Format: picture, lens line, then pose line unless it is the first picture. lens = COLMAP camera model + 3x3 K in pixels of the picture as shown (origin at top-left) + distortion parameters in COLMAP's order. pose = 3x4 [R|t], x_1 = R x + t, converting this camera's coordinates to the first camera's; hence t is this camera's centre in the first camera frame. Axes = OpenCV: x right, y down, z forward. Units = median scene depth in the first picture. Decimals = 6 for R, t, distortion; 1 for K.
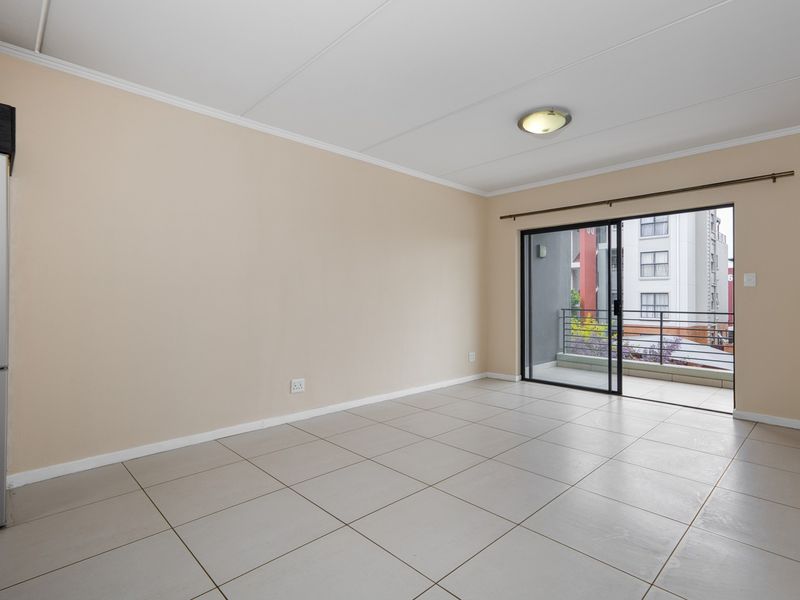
lens RADIAL K [[420.5, 0, 421.8], [0, 420.5, 304.6], [0, 0, 1]] dist [0.021115, 0.000429]
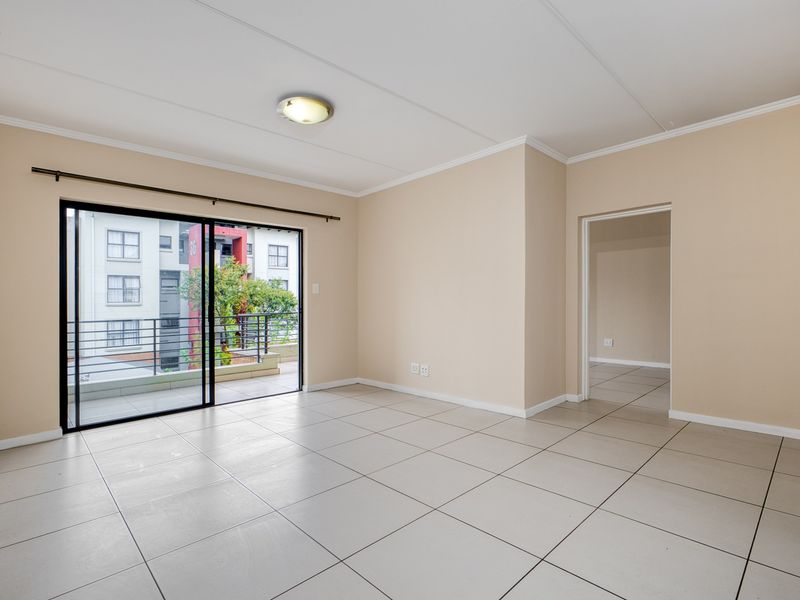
lens RADIAL K [[410.1, 0, 400.0], [0, 410.1, 300.0], [0, 0, 1]] dist [-0.000278, 0.000482]
pose [[0.025112, 0.004668, 0.999674, -0.428330], [0.035818, 0.999343, -0.005566, -0.000971], [-0.999043, 0.035946, 0.024928, 0.544408]]
